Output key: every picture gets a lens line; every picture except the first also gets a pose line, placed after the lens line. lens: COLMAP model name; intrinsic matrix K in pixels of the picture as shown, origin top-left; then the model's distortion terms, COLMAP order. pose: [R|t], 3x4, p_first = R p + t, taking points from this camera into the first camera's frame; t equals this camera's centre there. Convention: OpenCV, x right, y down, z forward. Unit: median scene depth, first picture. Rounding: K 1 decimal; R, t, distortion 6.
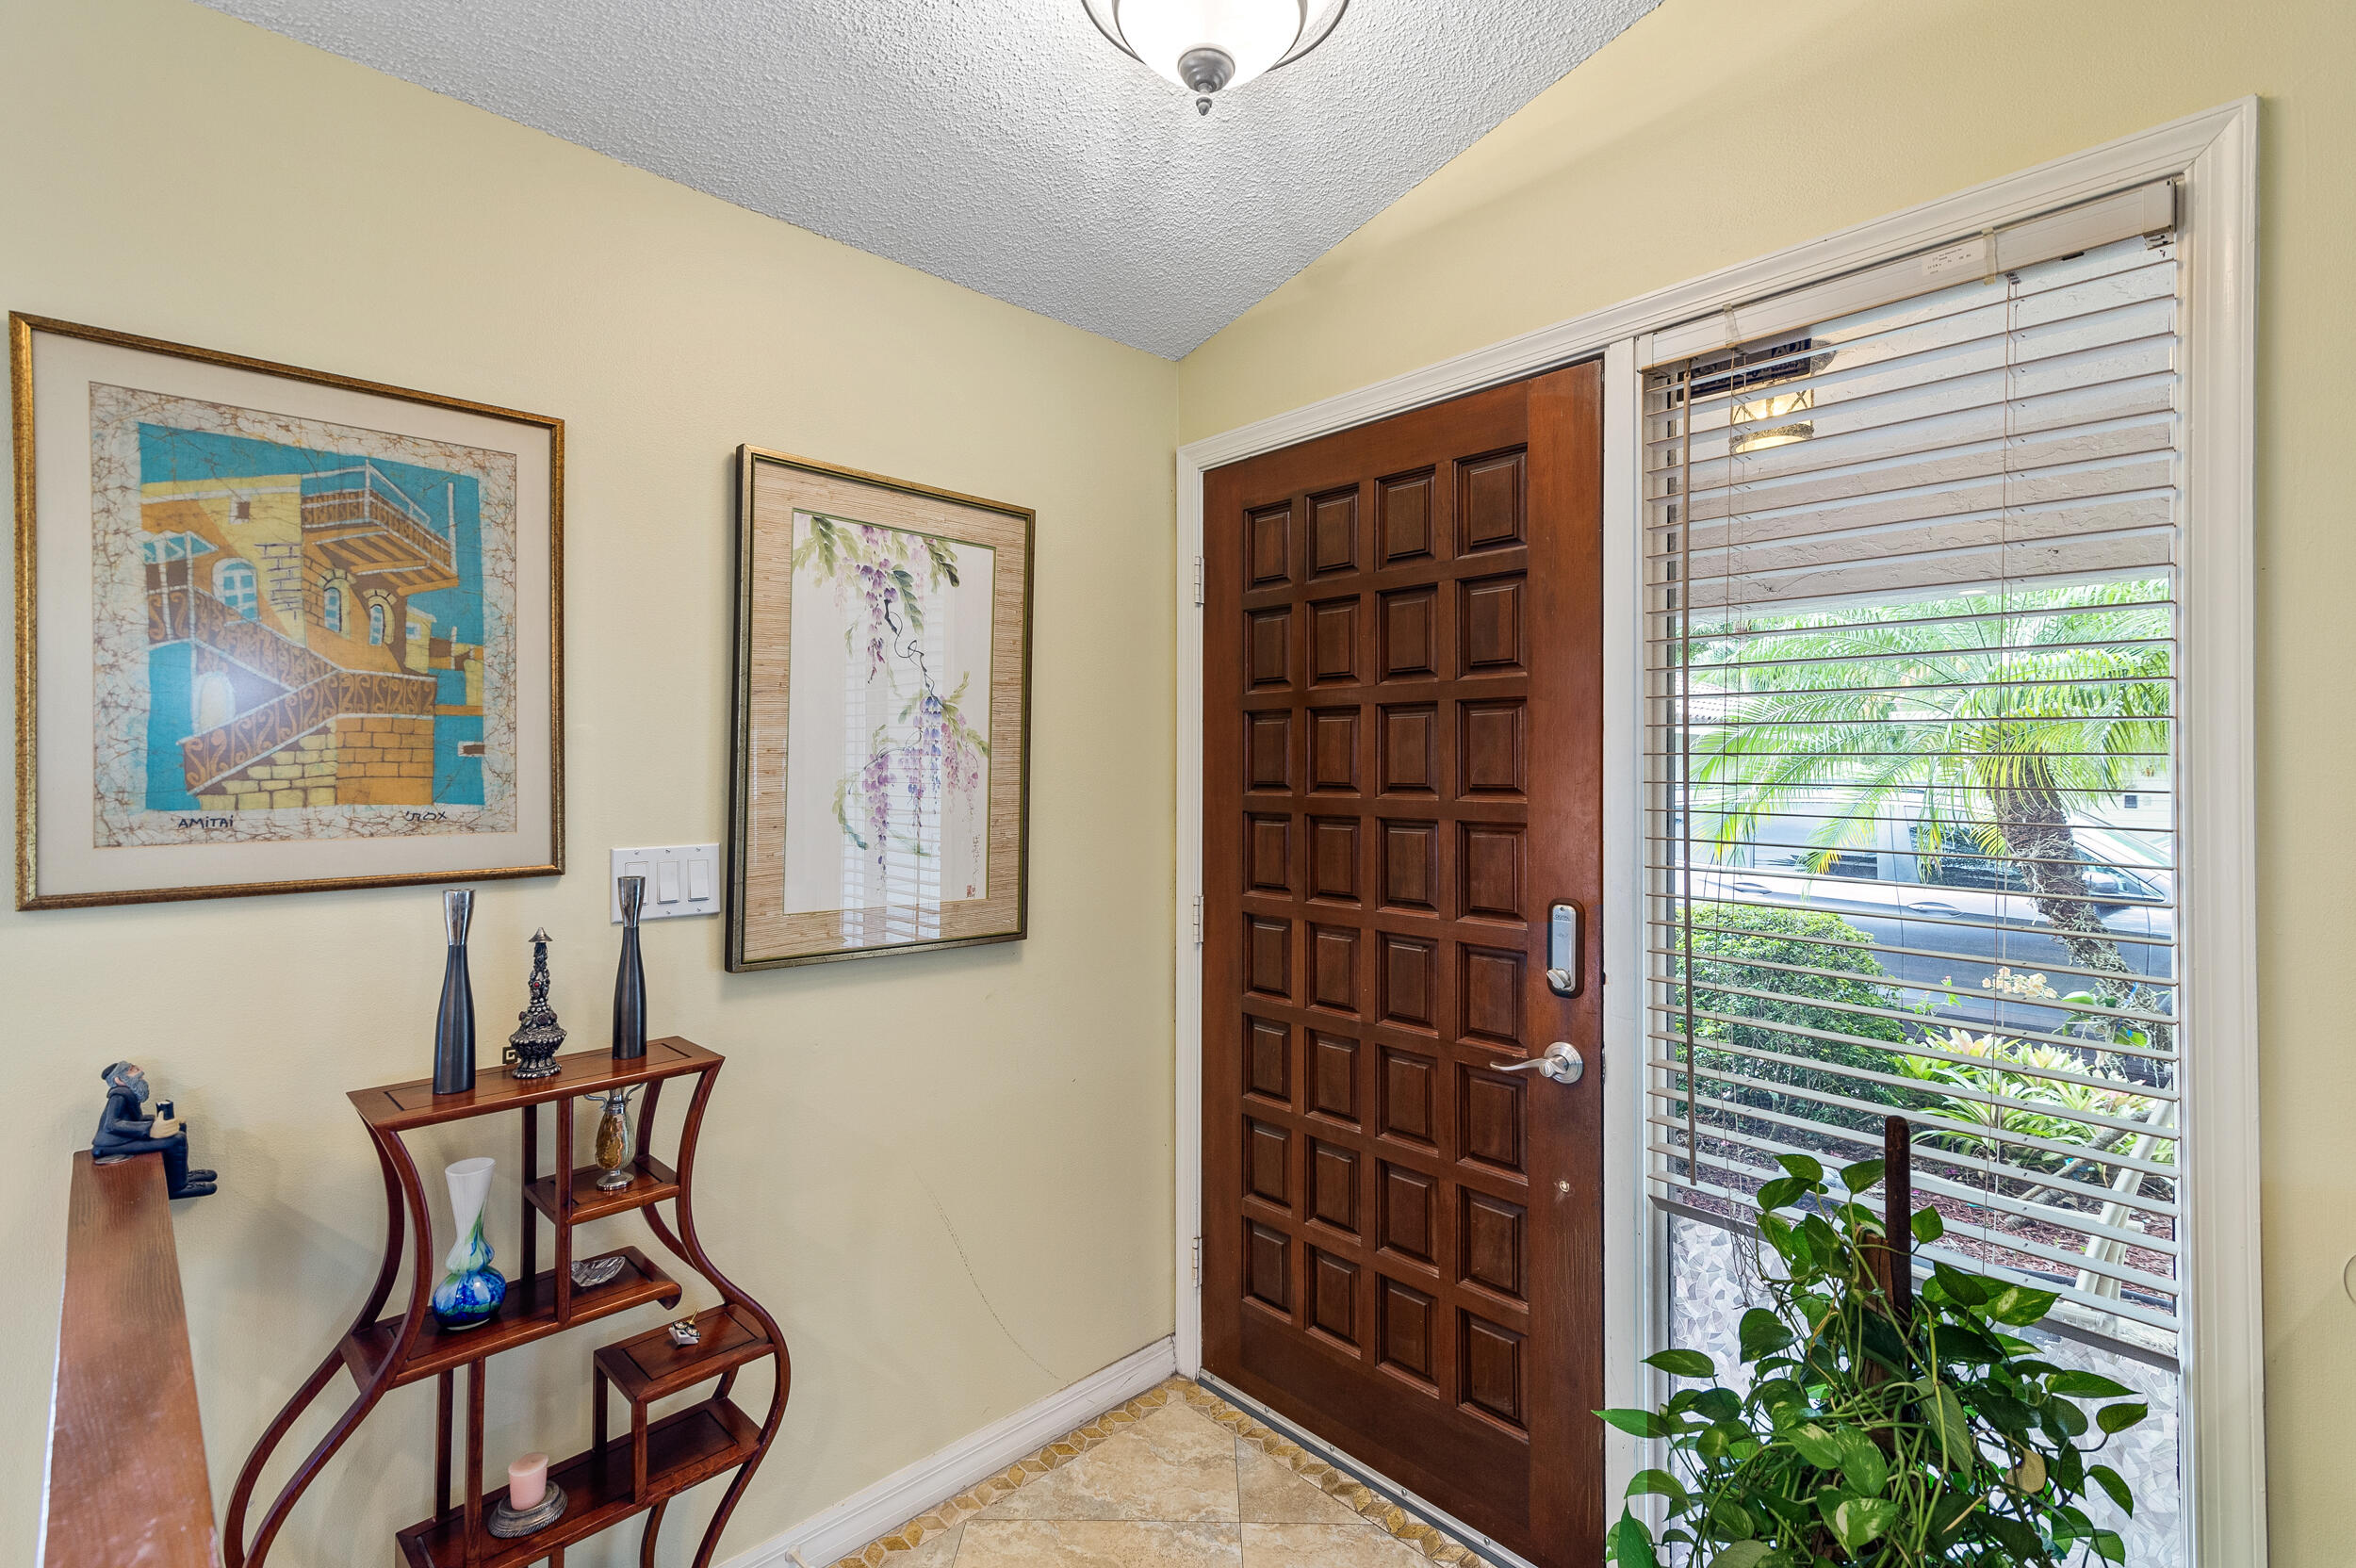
lens RADIAL K [[1064.5, 0, 1148.7], [0, 1064.5, 760.3], [0, 0, 1]] dist [0.018024, -0.003017]
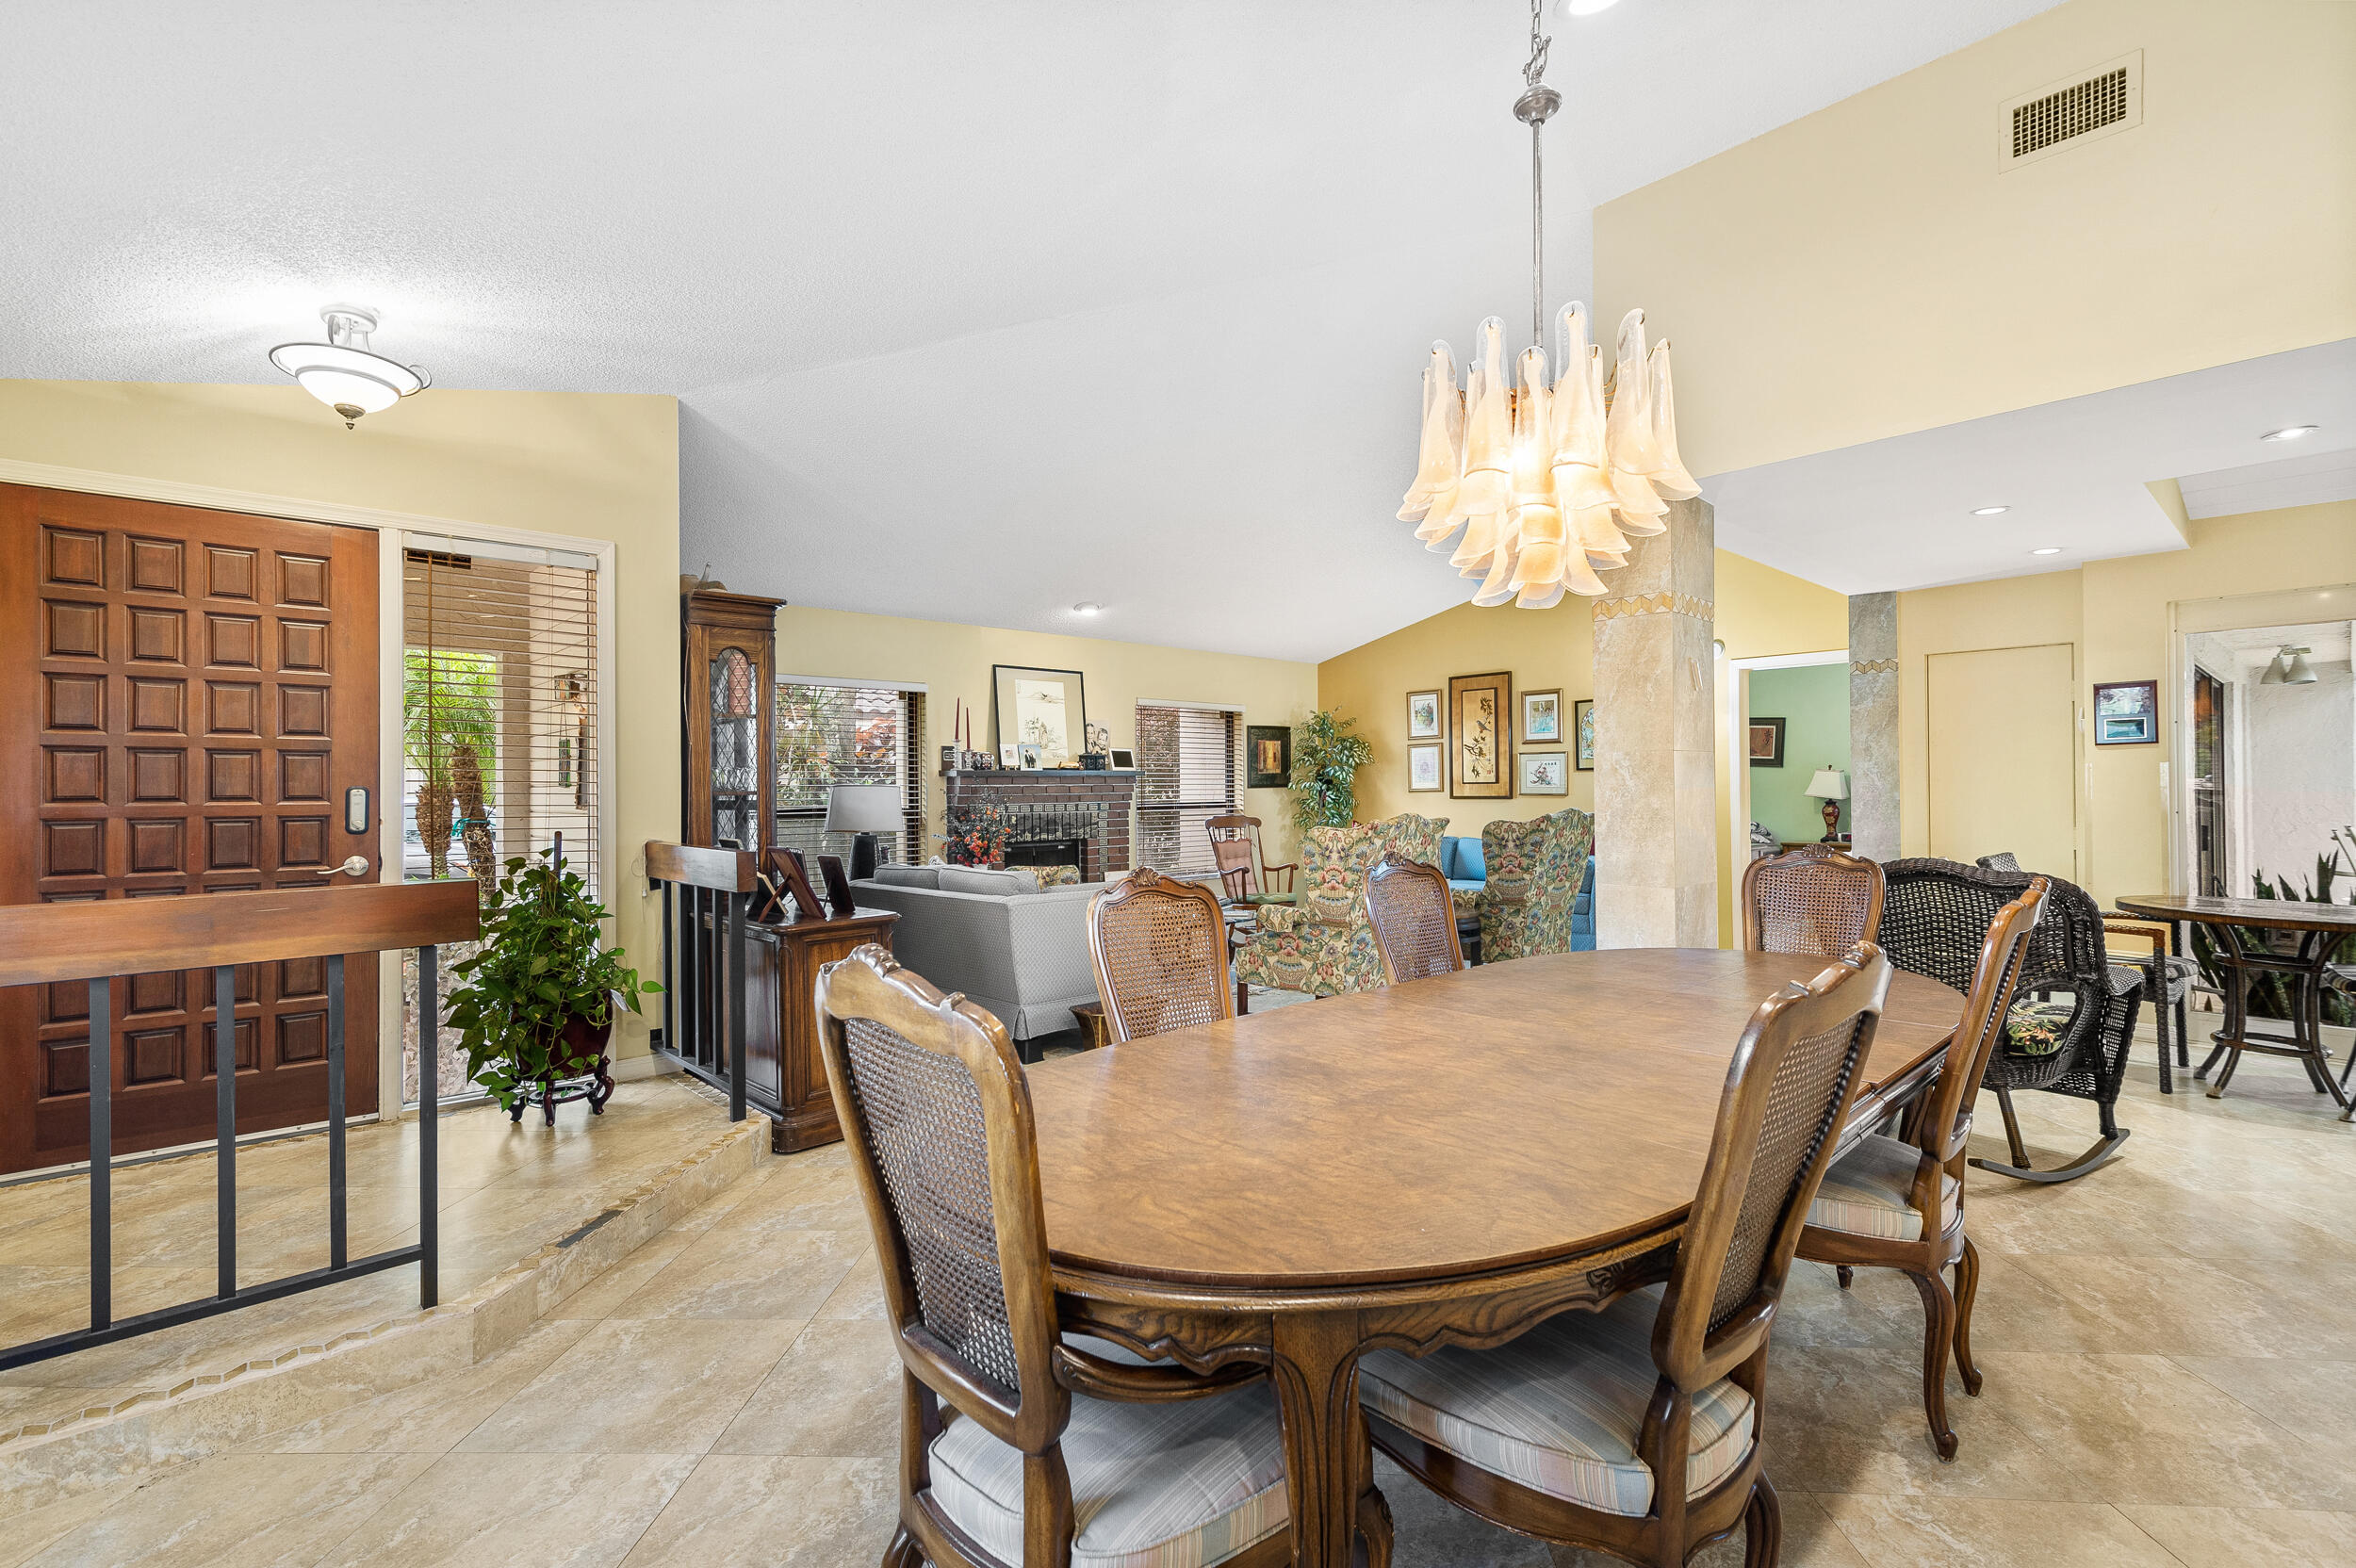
lens RADIAL K [[1064.5, 0, 1178.6], [0, 1064.5, 783.7], [0, 0, 1]] dist [0.018024, -0.003017]
pose [[0.011480, 0.004978, 0.999922, -1.645272], [-0.002193, 0.999985, -0.004953, 0.129400], [-0.999932, -0.002135, 0.011491, -0.599939]]
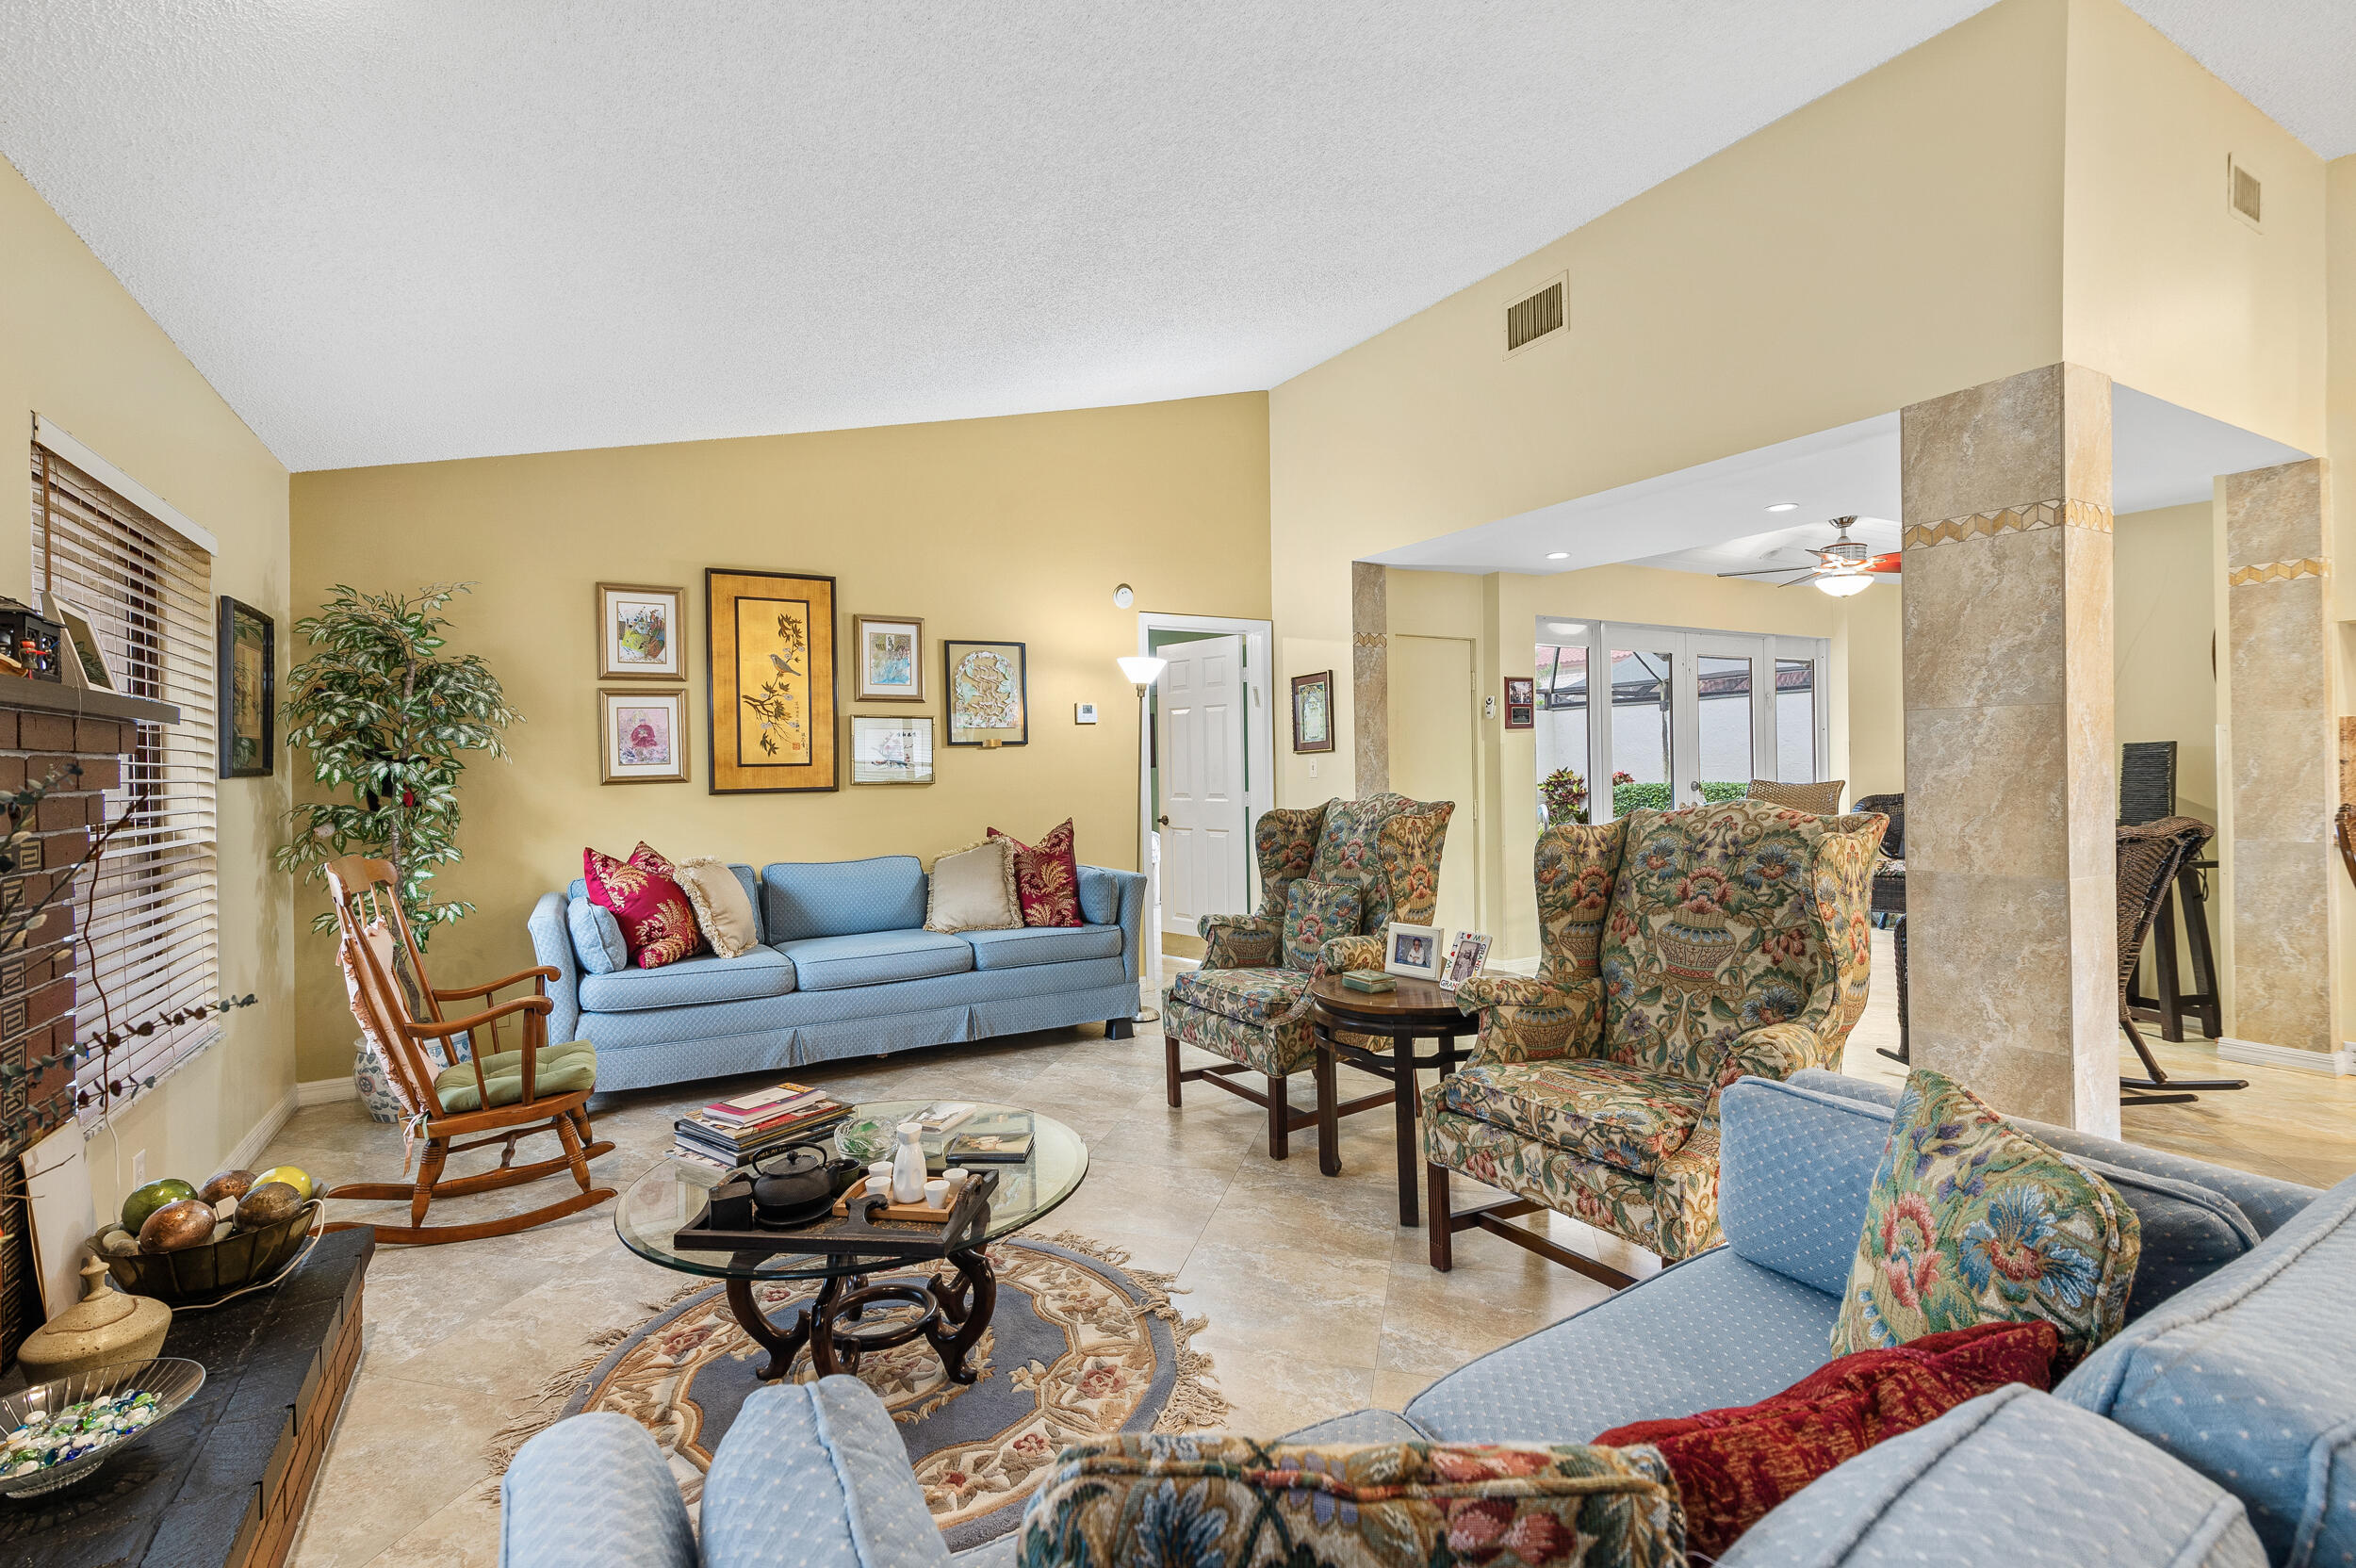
lens RADIAL K [[1064.5, 0, 1165.7], [0, 1064.5, 759.8], [0, 0, 1]] dist [0.018024, -0.003017]
pose [[-0.971462, 0.018052, 0.236507, 1.608784], [0.014507, 0.999755, -0.016718, 0.146070], [-0.236750, -0.012809, -0.971486, 0.516297]]
